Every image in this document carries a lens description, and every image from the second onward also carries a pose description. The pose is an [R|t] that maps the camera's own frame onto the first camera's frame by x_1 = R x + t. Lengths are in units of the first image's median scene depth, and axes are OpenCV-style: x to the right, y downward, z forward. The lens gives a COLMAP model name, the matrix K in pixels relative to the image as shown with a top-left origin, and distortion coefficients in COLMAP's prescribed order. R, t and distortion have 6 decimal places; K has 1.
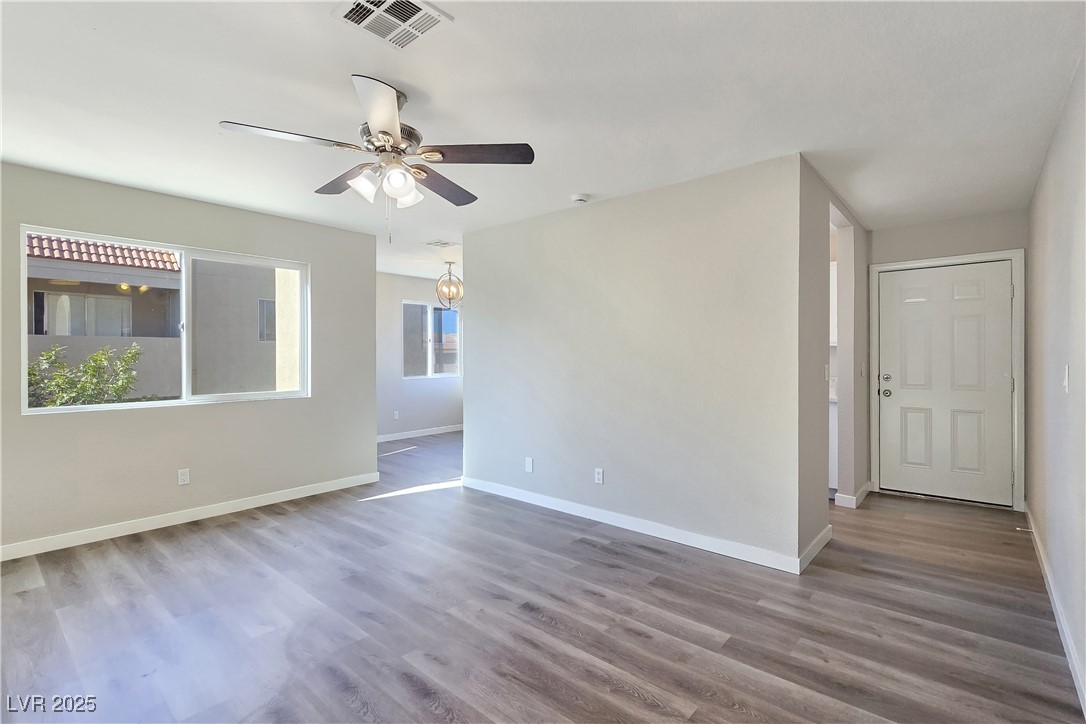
lens RADIAL K [[502.7, 0, 536.7], [0, 502.7, 359.0], [0, 0, 1]] dist [0.003405, -0.000635]
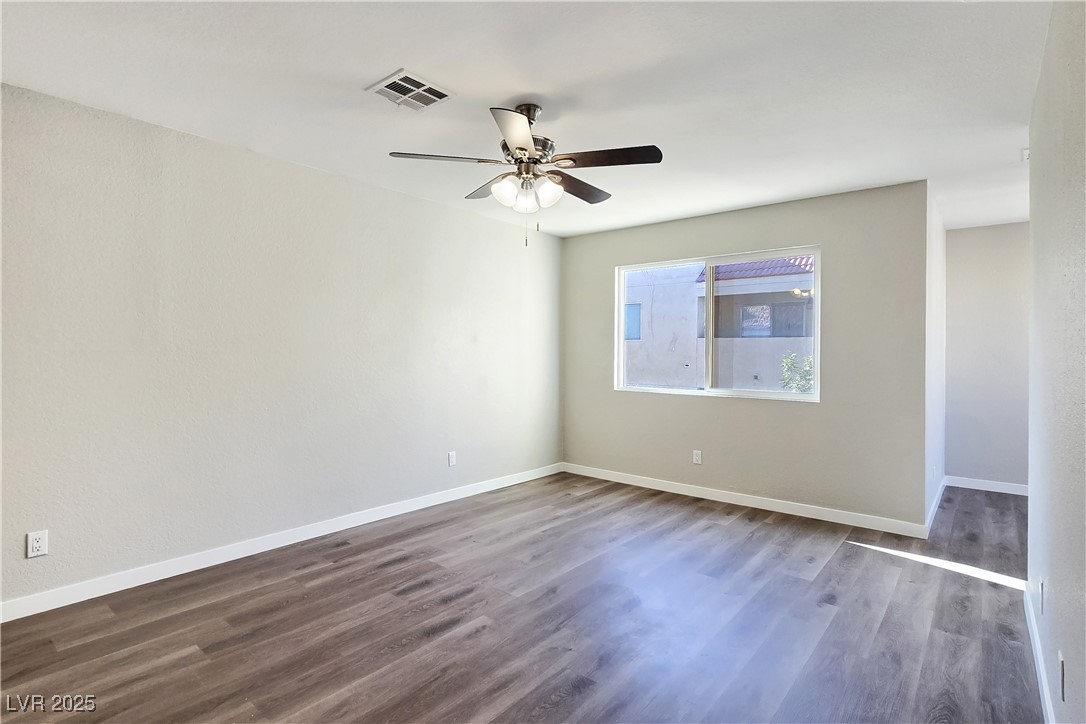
lens RADIAL K [[534.9, 0, 538.3], [0, 534.9, 355.1], [0, 0, 1]] dist [-0.004512, -0.000421]
pose [[0.030508, 0.008692, -0.999497, 0.707356], [-0.017329, 0.999816, 0.008165, -0.005842], [0.999384, 0.017072, 0.030653, 0.815710]]
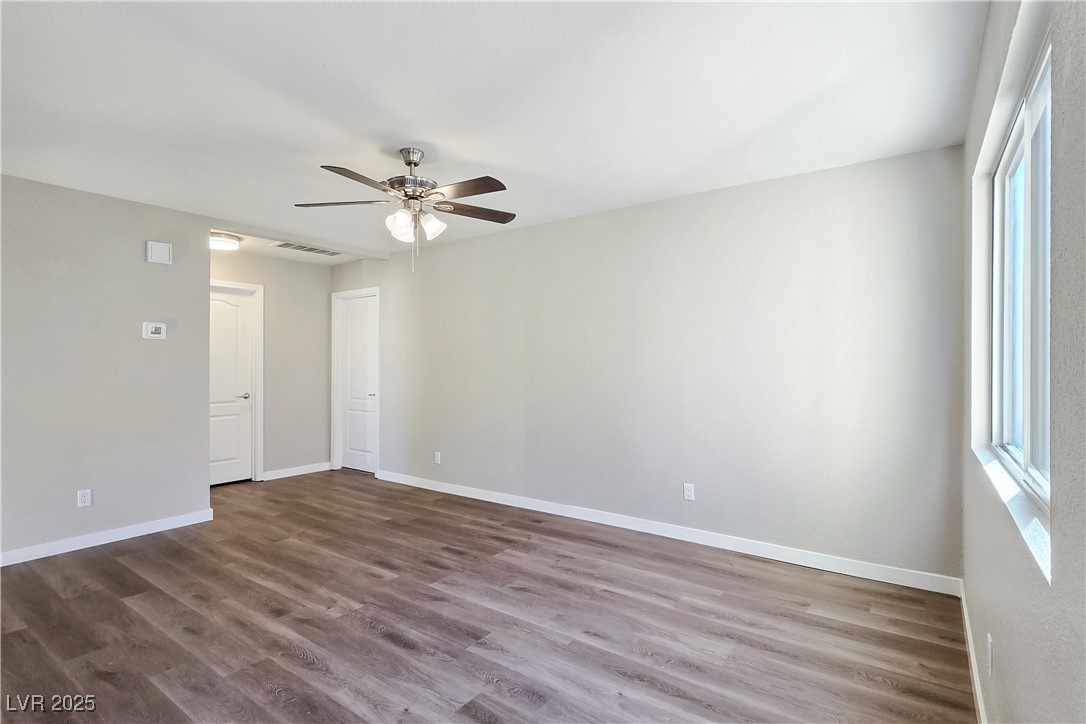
lens RADIAL K [[534.9, 0, 547.3], [0, 534.9, 368.7], [0, 0, 1]] dist [-0.004512, -0.000421]
pose [[-0.994396, 0.002407, -0.105691, -0.398436], [0.000349, 0.999810, 0.019489, -0.018735], [0.105718, 0.019343, -0.994208, 1.921337]]
